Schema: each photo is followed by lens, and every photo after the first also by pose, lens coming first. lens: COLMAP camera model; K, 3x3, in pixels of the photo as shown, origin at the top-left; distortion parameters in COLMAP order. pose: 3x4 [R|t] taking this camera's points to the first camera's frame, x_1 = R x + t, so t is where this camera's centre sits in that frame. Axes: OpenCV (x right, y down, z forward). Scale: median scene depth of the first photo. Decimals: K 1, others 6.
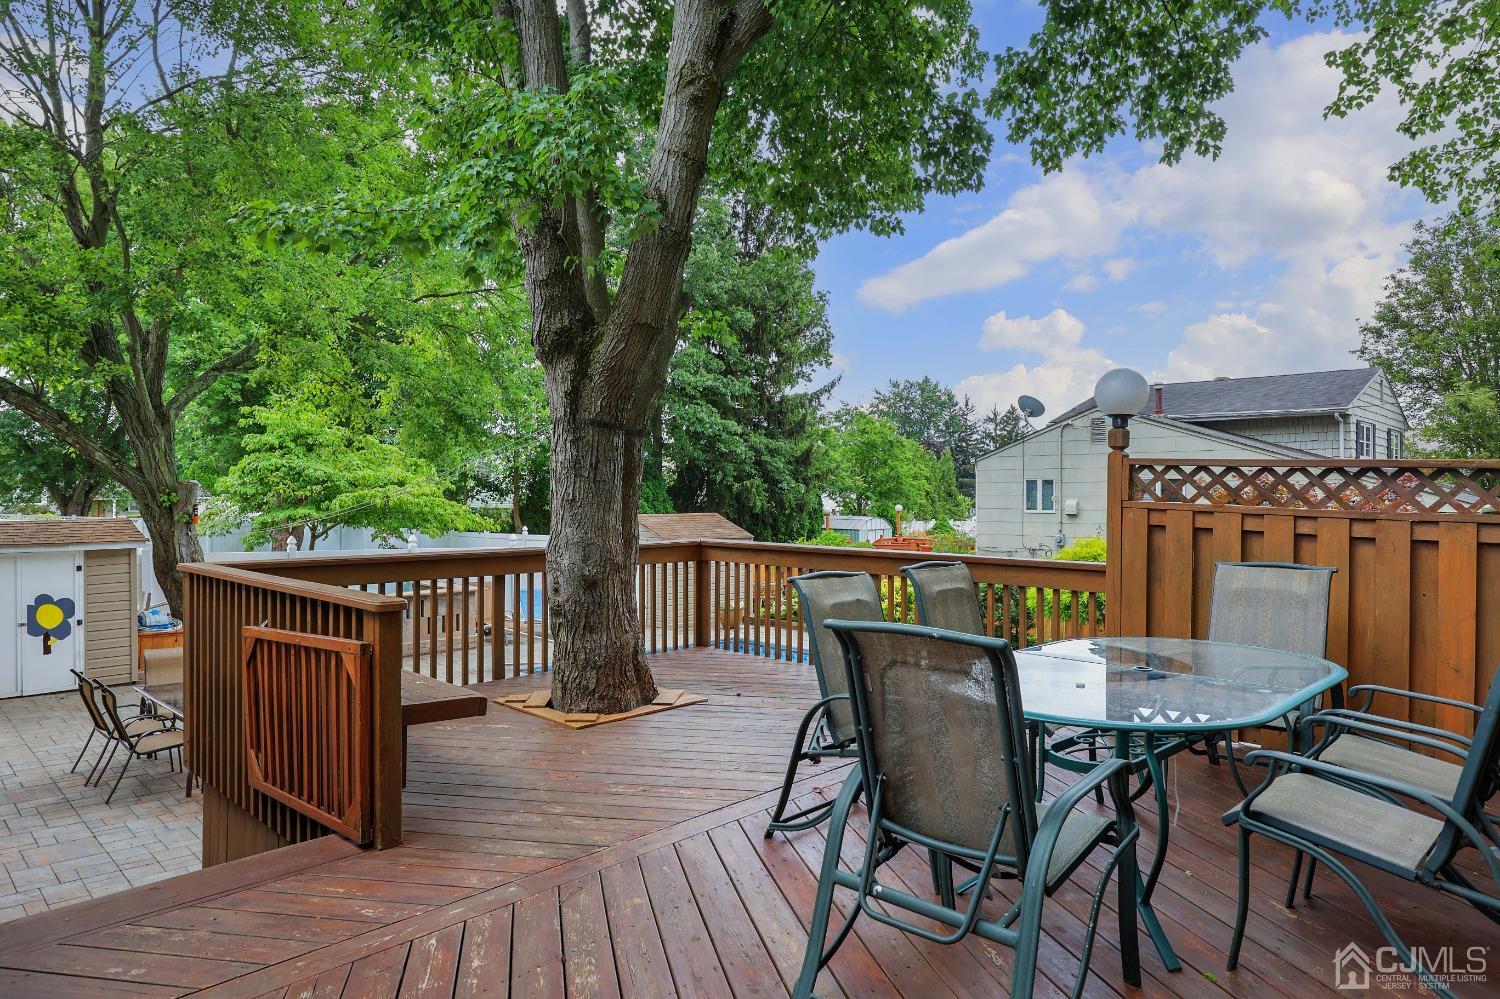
lens RADIAL K [[937.4, 0, 735.4], [0, 937.4, 494.6], [0, 0, 1]] dist [0.002013, 0.000598]
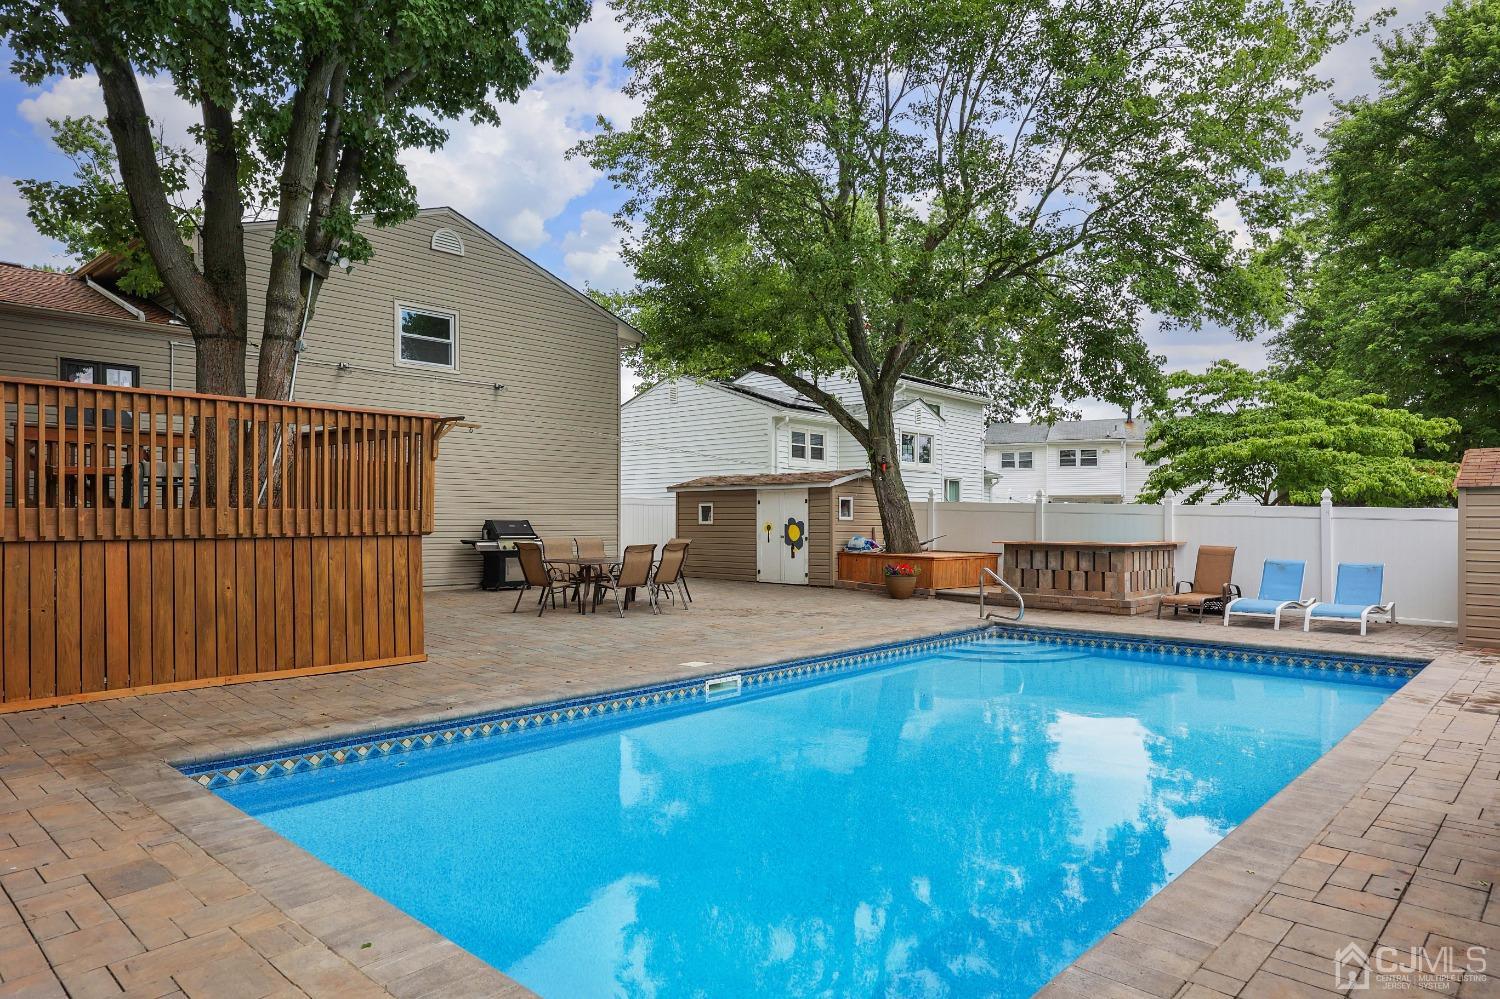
lens RADIAL K [[897.1, 0, 737.4], [0, 897.1, 530.0], [0, 0, 1]] dist [0.003470, 0.003250]
pose [[0.052133, 0.016670, -0.998501, 0.615538], [-0.002998, 0.999859, 0.016536, 0.091528], [0.998636, 0.002131, 0.052175, 0.750065]]
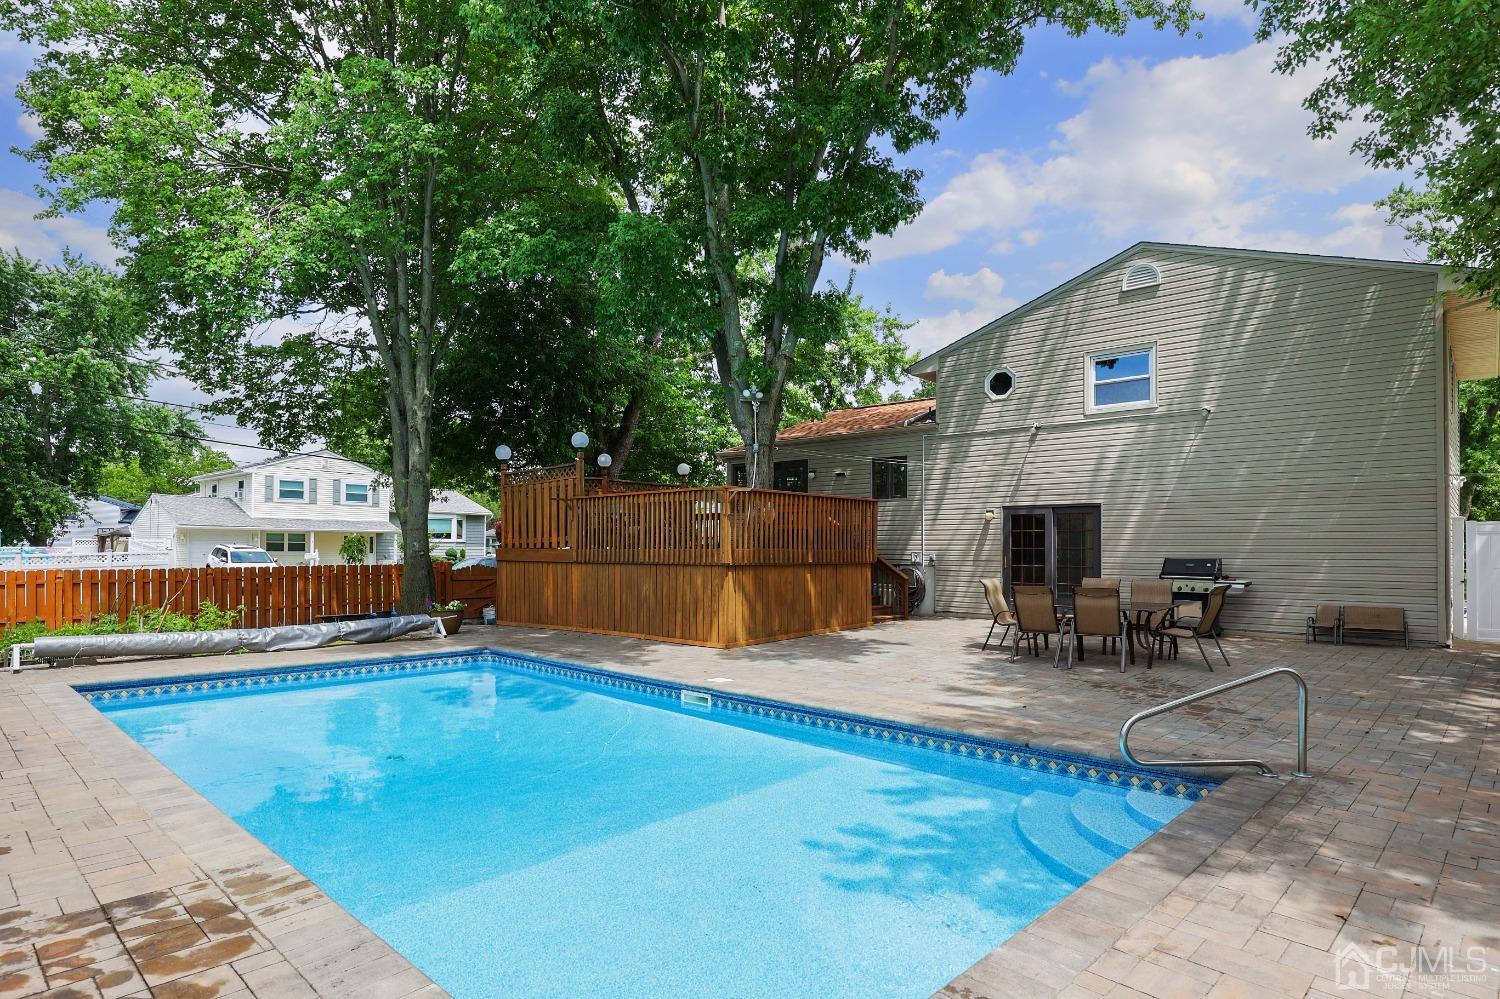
lens RADIAL K [[814.8, 0, 750.0], [0, 814.8, 497.2], [0, 0, 1]] dist [0.000952, 0.002704]
pose [[-0.998914, -0.004331, -0.046401, -0.000393], [-0.001266, 0.997827, -0.065879, 0.091399], [0.046585, -0.065749, -0.996748, 1.418335]]
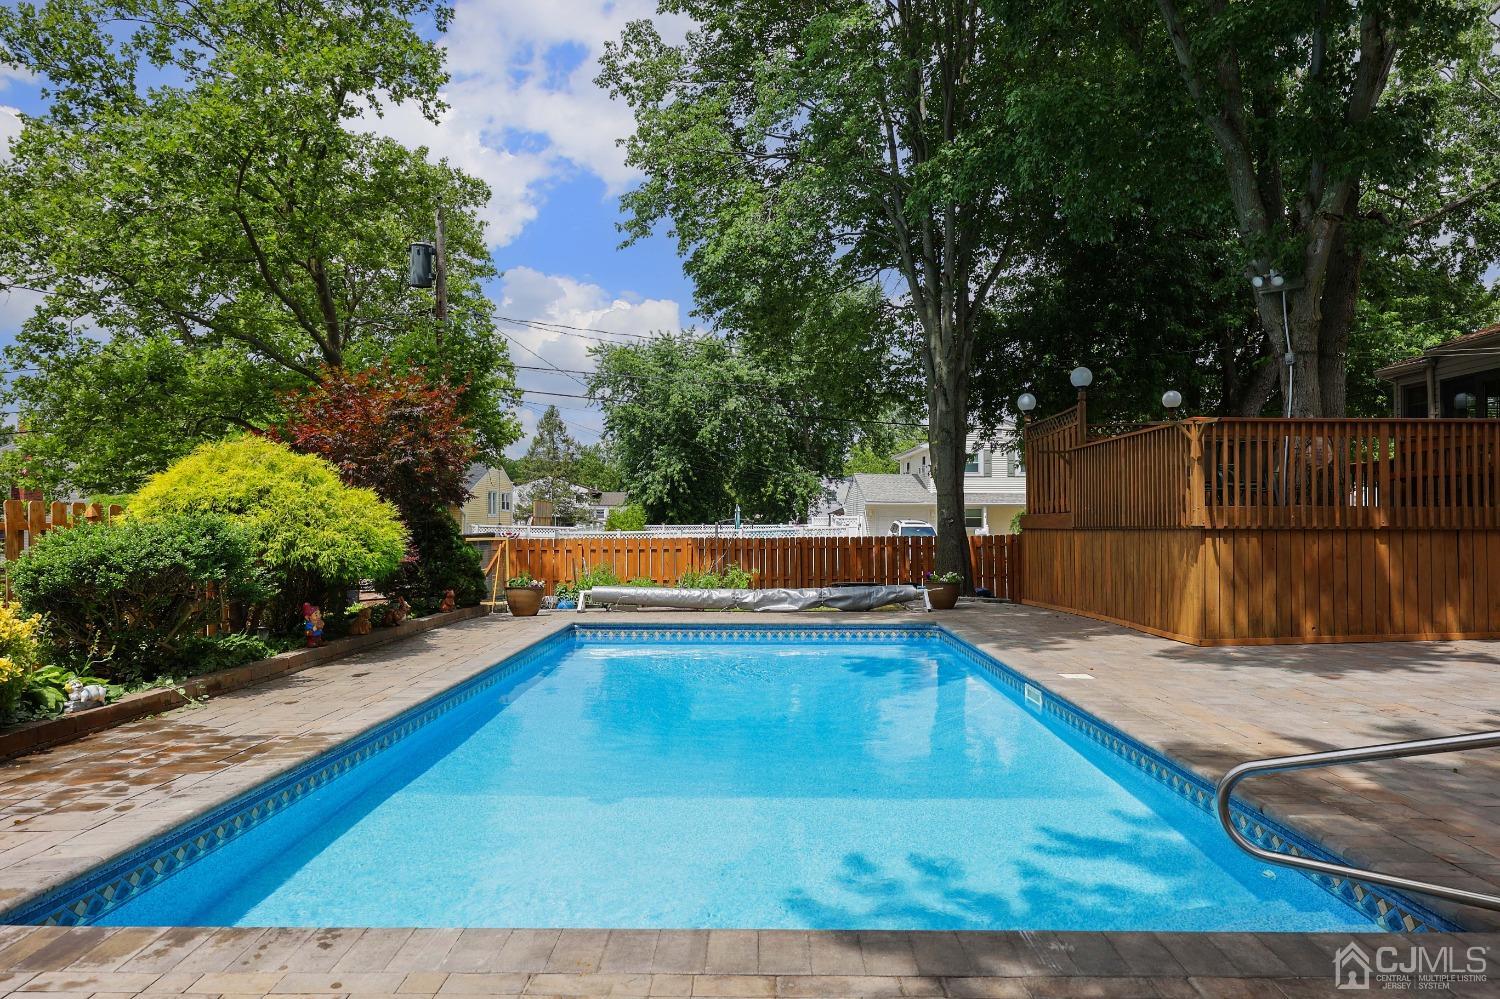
lens RADIAL K [[963.9, 0, 745.3], [0, 963.9, 504.8], [0, 0, 1]] dist [0.003215, 0.000456]
pose [[-0.722123, 0.018199, 0.691525, -0.265132], [-0.000869, 0.999629, -0.027215, 0.108034], [-0.691764, -0.020254, -0.721840, 1.312689]]
